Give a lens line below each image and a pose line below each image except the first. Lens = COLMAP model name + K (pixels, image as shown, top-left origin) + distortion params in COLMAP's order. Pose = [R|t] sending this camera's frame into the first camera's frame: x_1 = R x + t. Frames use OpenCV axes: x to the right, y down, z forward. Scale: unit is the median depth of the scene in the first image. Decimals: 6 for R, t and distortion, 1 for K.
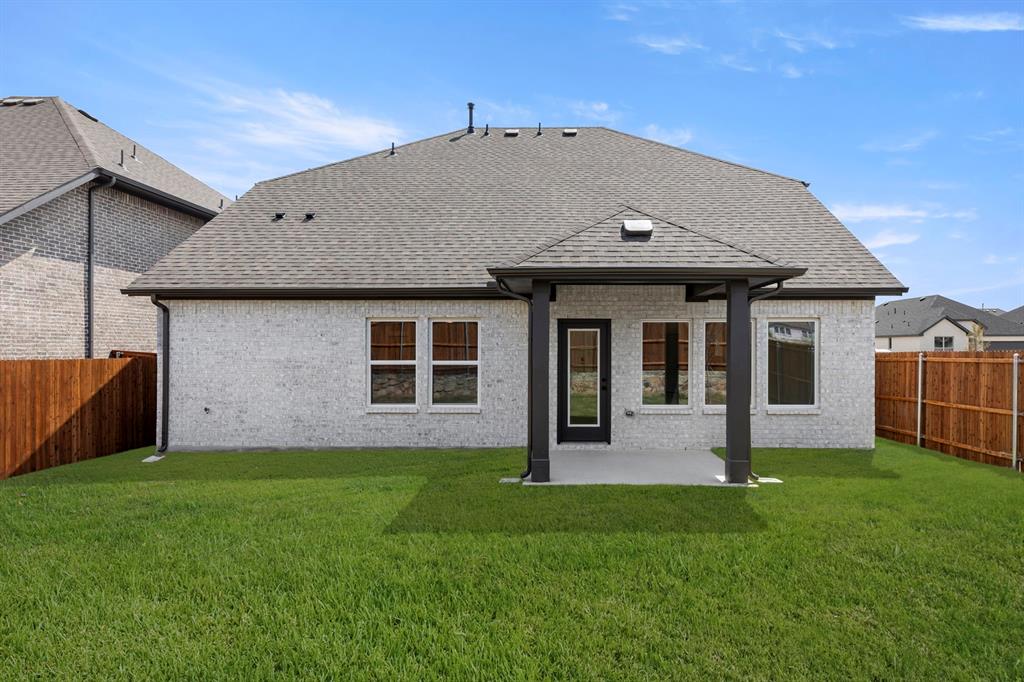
lens RADIAL K [[622.3, 0, 512.6], [0, 622.3, 363.1], [0, 0, 1]] dist [0.003035, 0.000310]
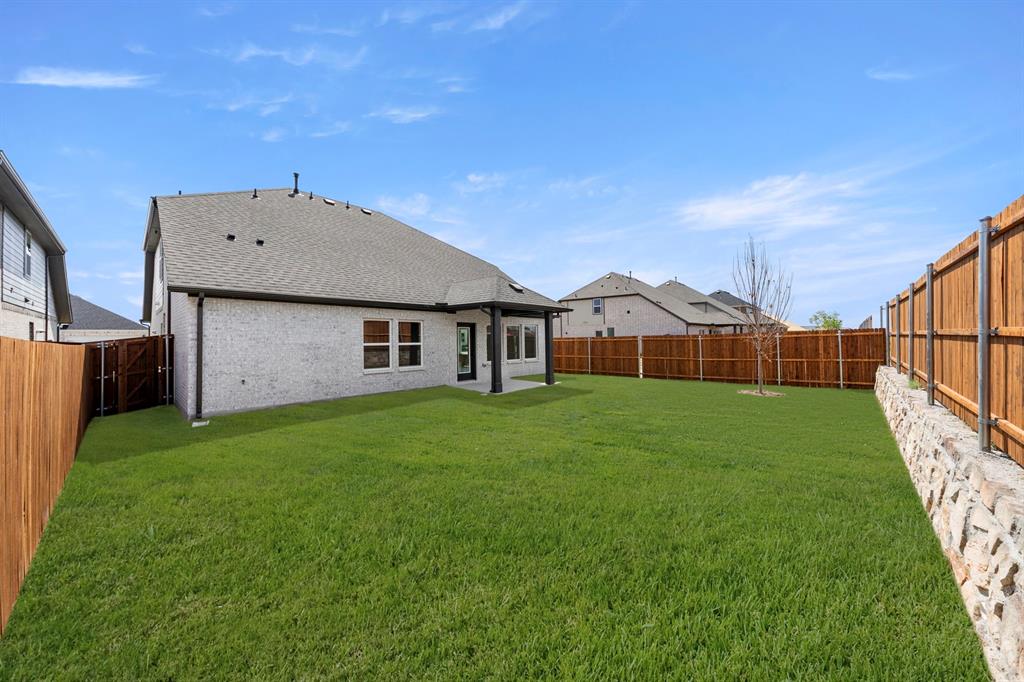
lens RADIAL K [[359.7, 0, 525.1], [0, 359.7, 337.6], [0, 0, 1]] dist [-0.000888, -0.000059]
pose [[0.656897, -0.000410, 0.753981, -0.676917], [0.015000, 0.999809, -0.012525, -0.000608], [-0.753831, 0.019537, 0.656777, 0.030271]]
